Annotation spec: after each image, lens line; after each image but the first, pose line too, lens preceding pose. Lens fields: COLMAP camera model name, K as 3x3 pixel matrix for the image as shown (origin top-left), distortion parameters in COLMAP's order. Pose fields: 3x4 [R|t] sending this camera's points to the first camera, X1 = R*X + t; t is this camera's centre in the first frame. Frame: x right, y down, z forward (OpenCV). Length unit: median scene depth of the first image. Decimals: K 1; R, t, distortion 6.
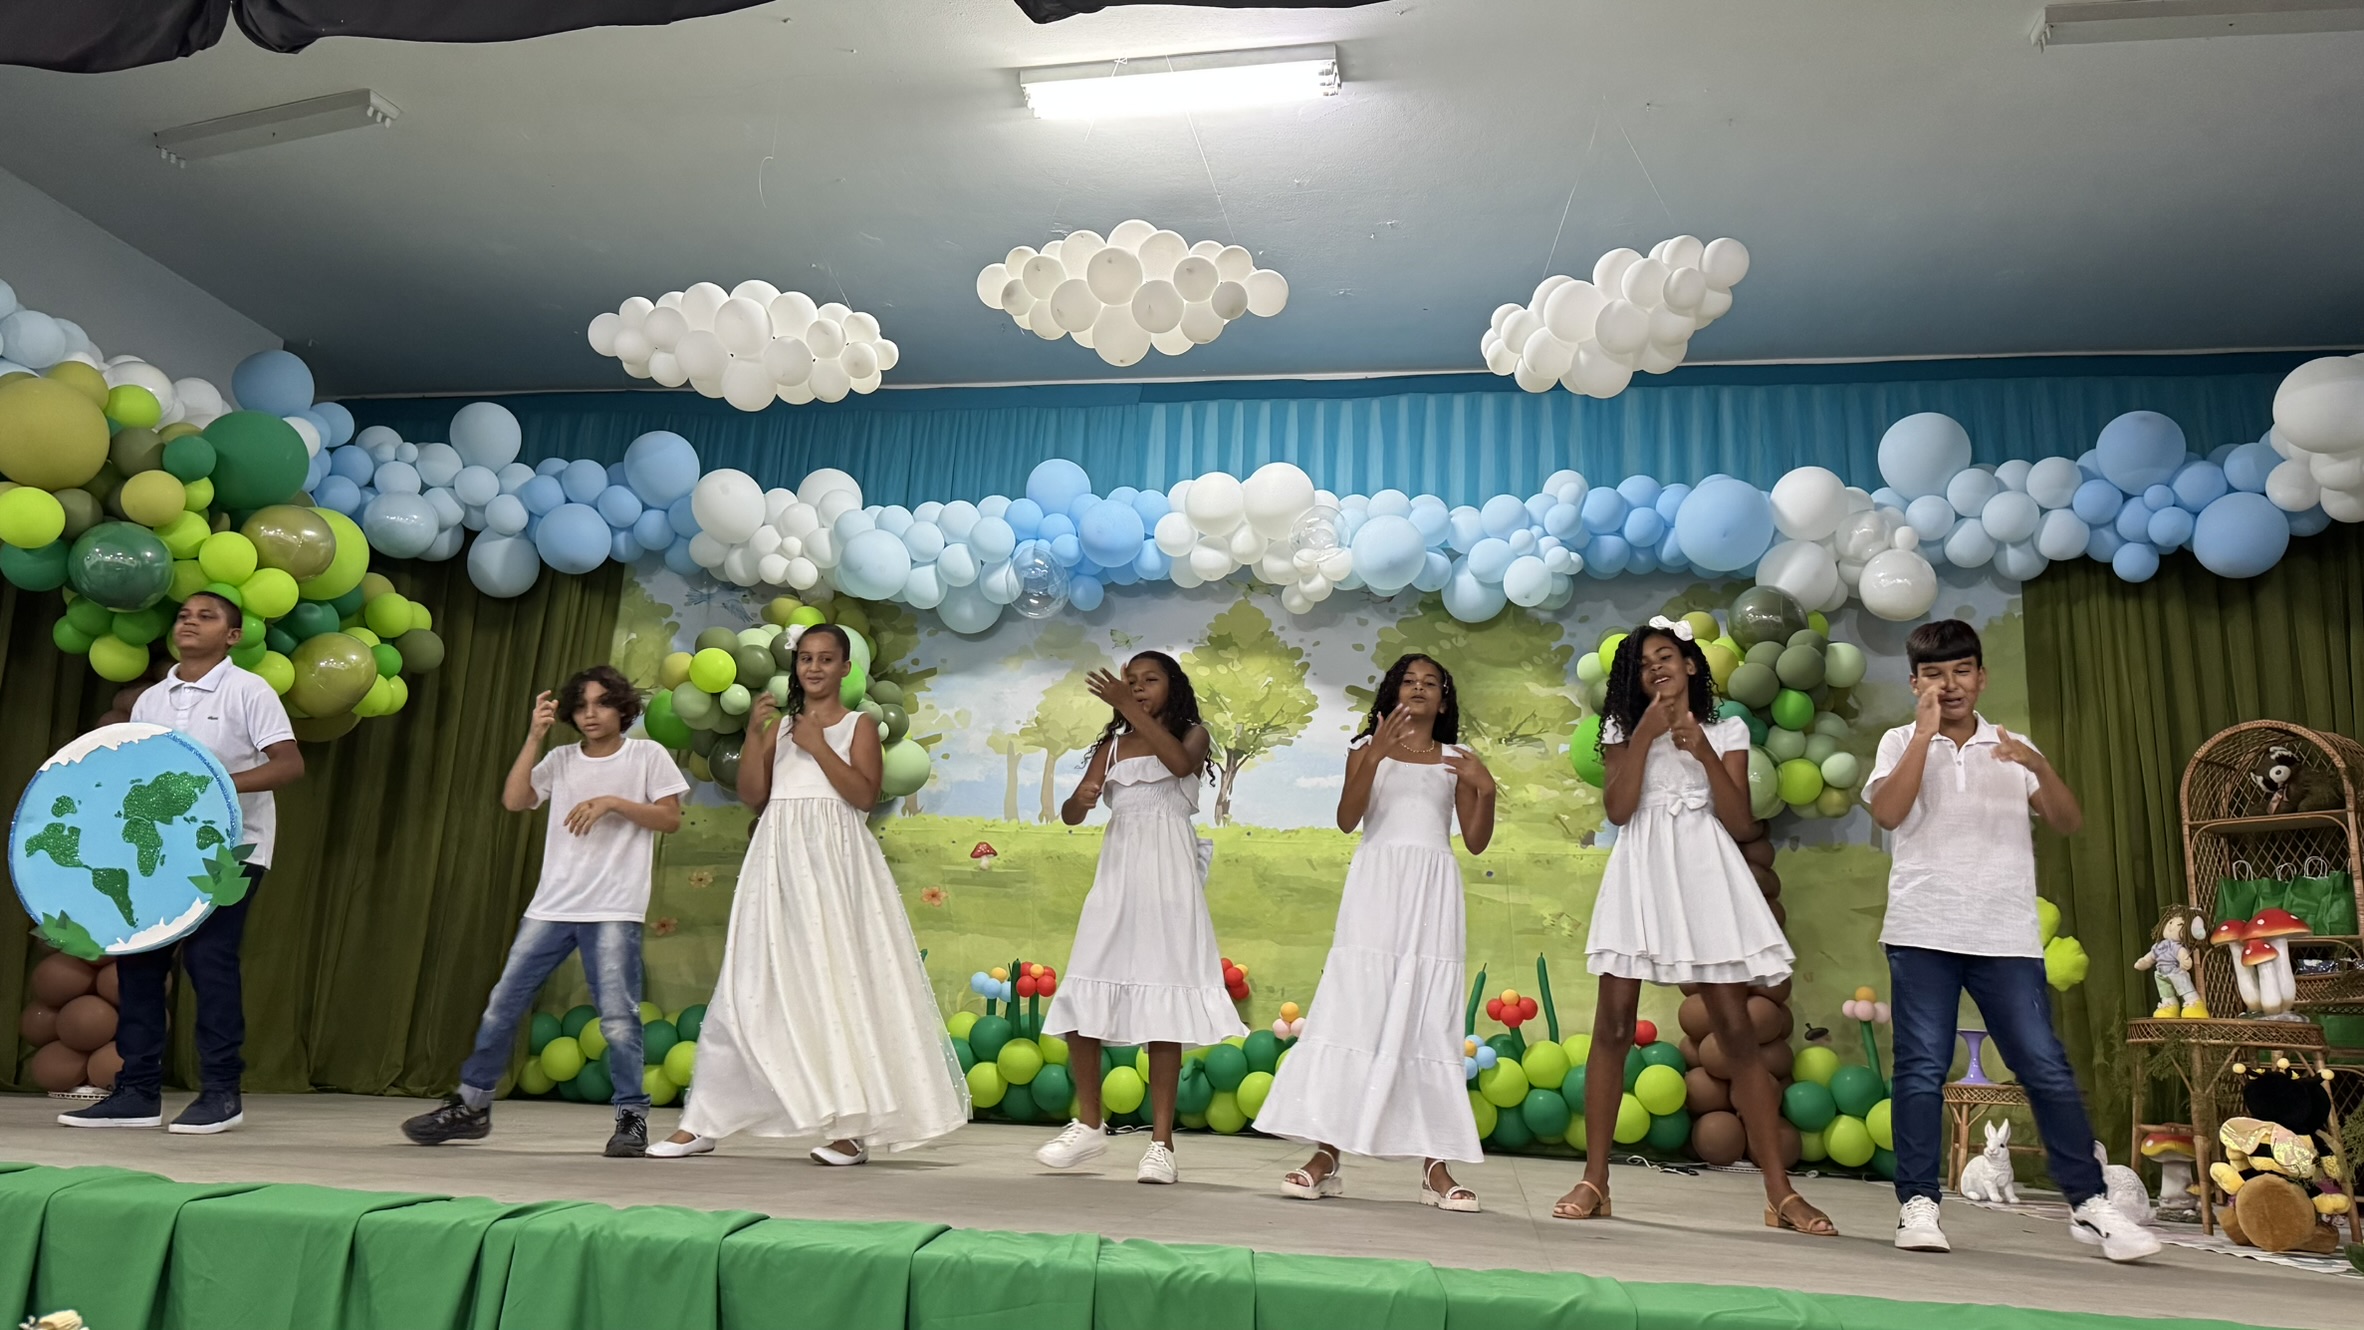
lens RADIAL K [[1689.9, 0, 1171.9], [0, 1689.9, 694.2], [0, 0, 1]] dist [0.102955, -0.126078]
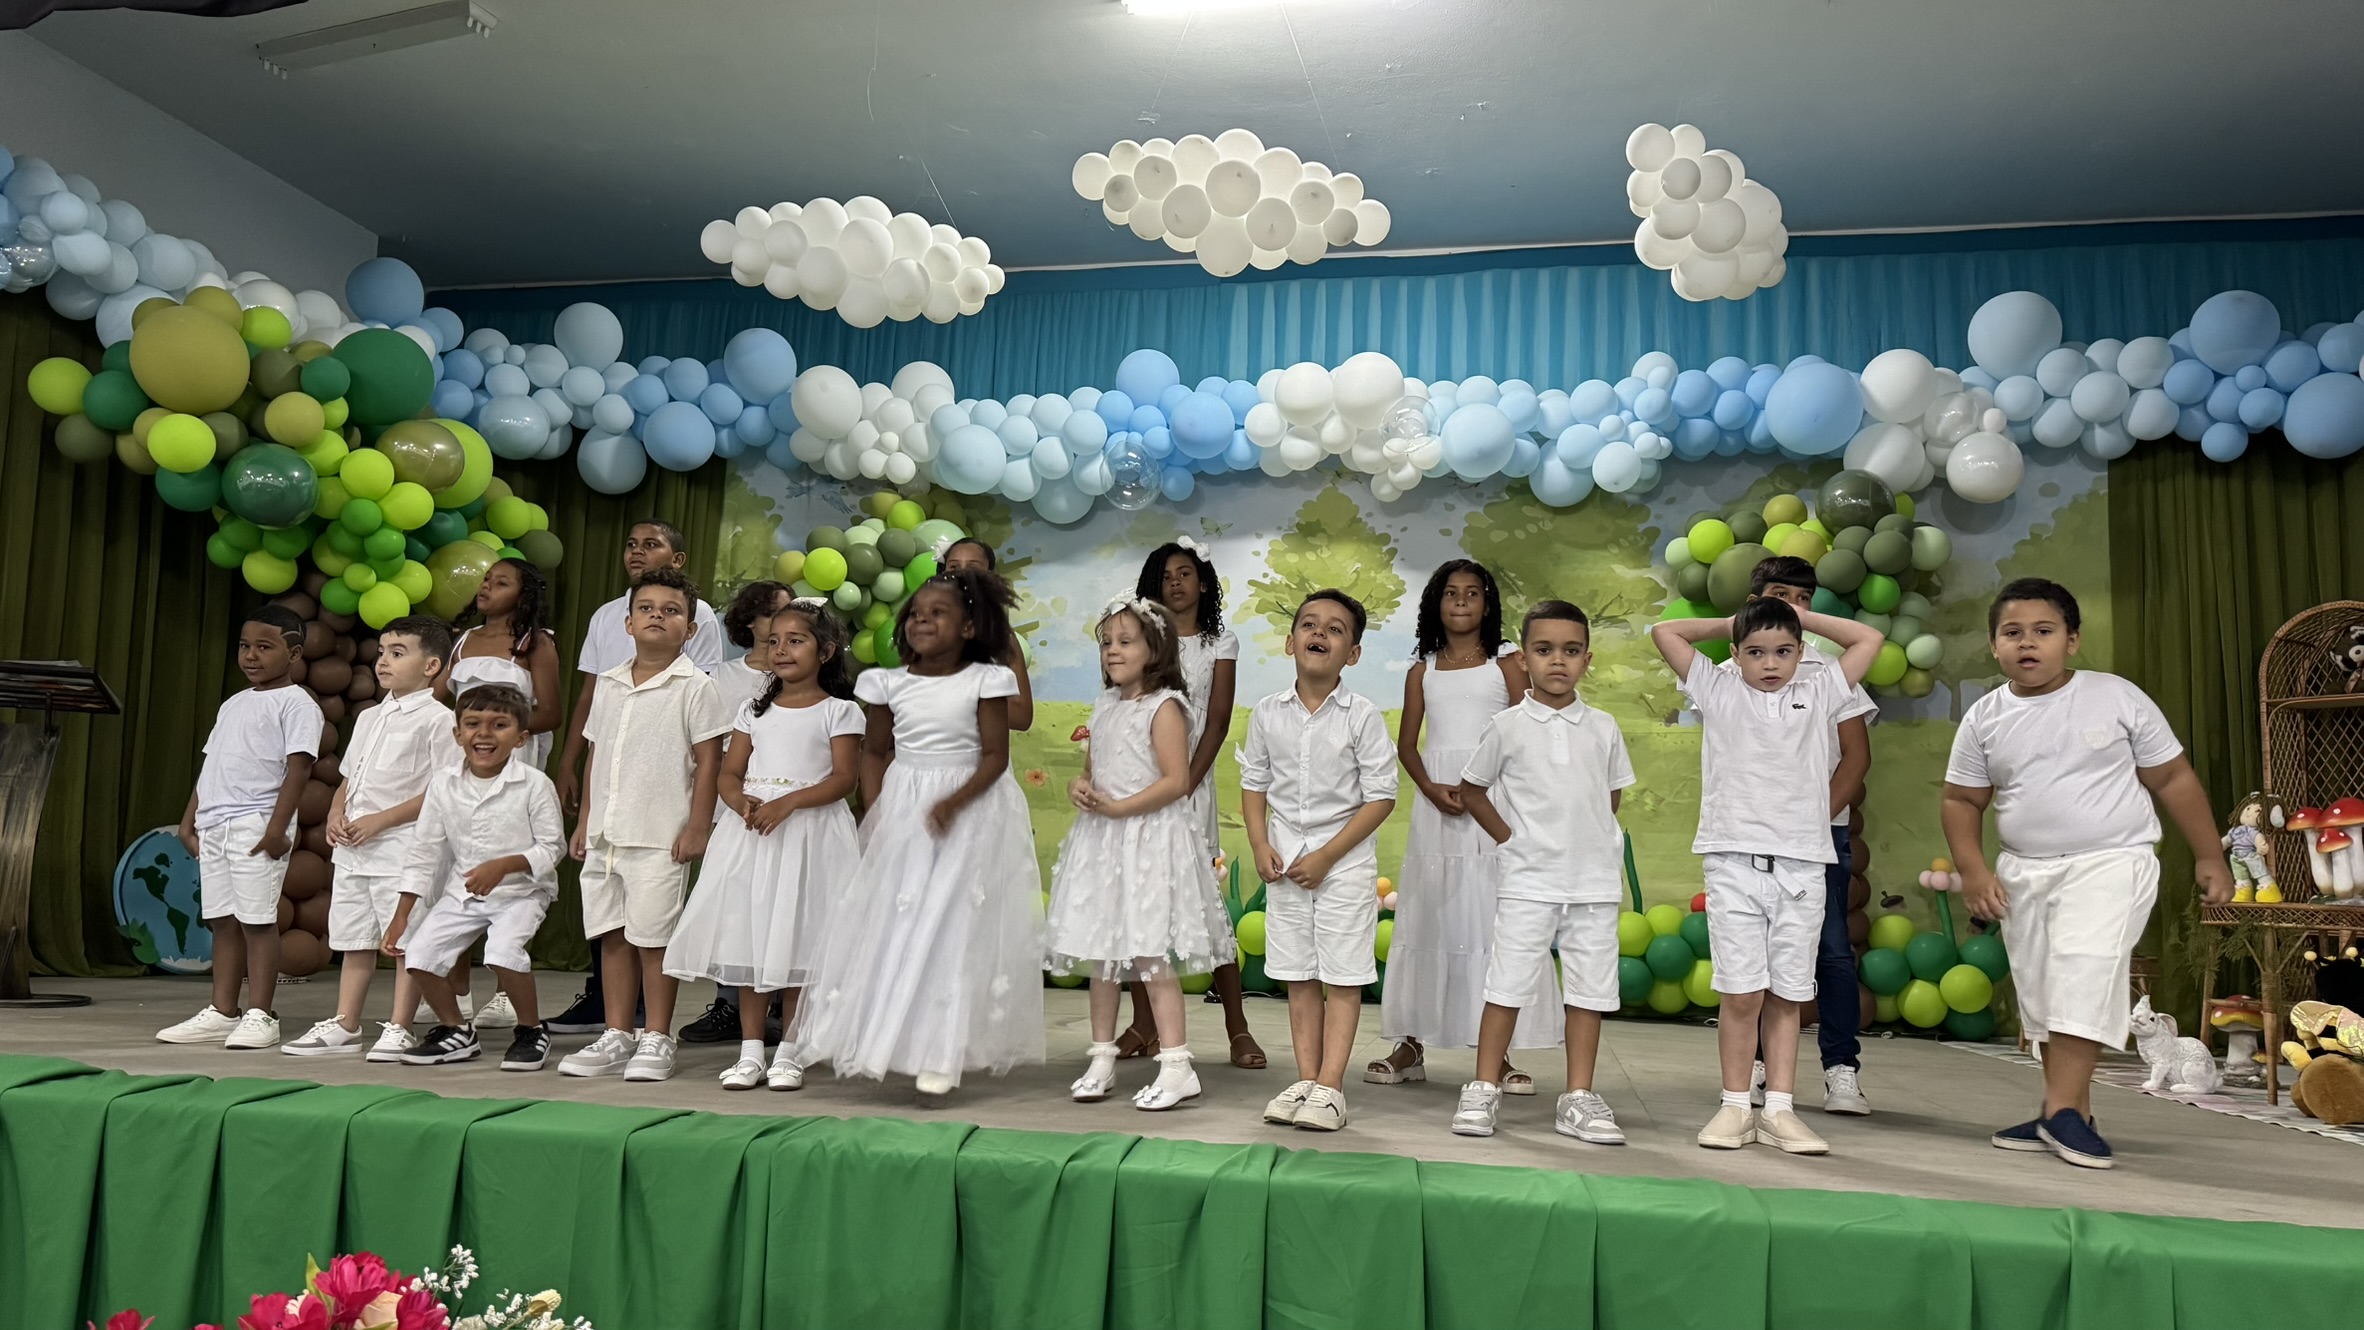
lens RADIAL K [[1689.9, 0, 1180.9], [0, 1689.9, 690.6], [0, 0, 1]] dist [0.102955, -0.126078]
pose [[0.999606, -0.014150, -0.024242, -0.027303], [0.016344, 0.995546, 0.092853, -0.031713], [0.022821, -0.093212, 0.995385, -0.031965]]
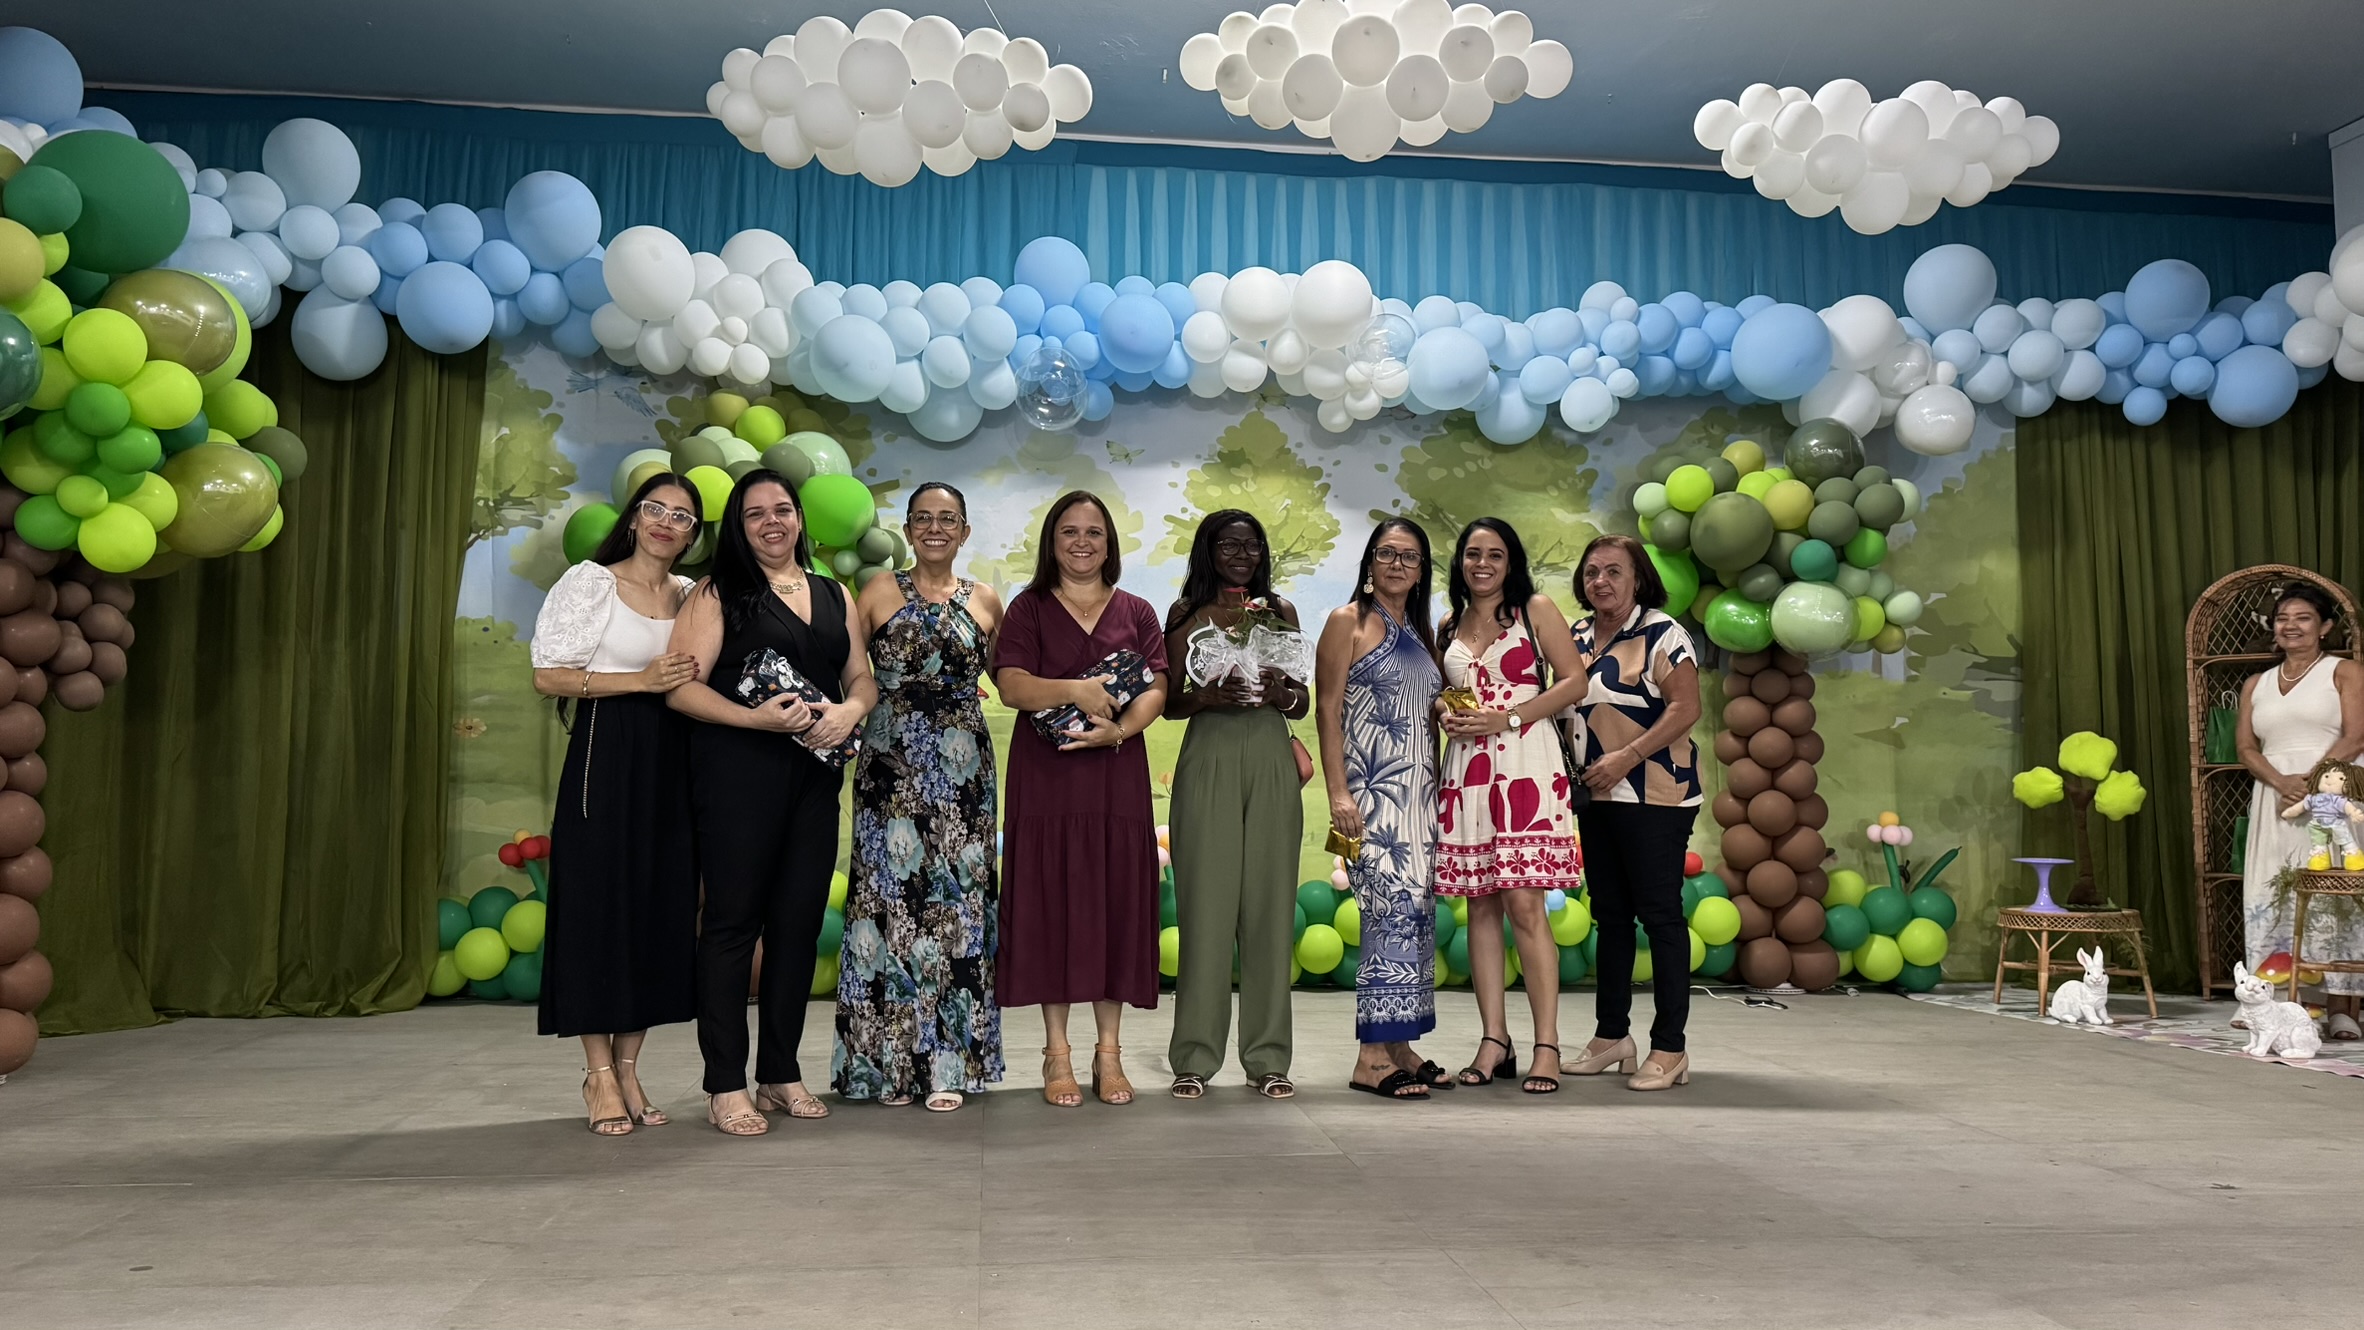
lens RADIAL K [[1689.9, 0, 1178.3], [0, 1689.9, 691.4], [0, 0, 1]] dist [0.102955, -0.126078]
pose [[0.953869, -0.026530, 0.299048, -0.291695], [-0.020112, 0.988204, 0.151817, -0.047359], [-0.299548, -0.150828, 0.942084, 0.144644]]
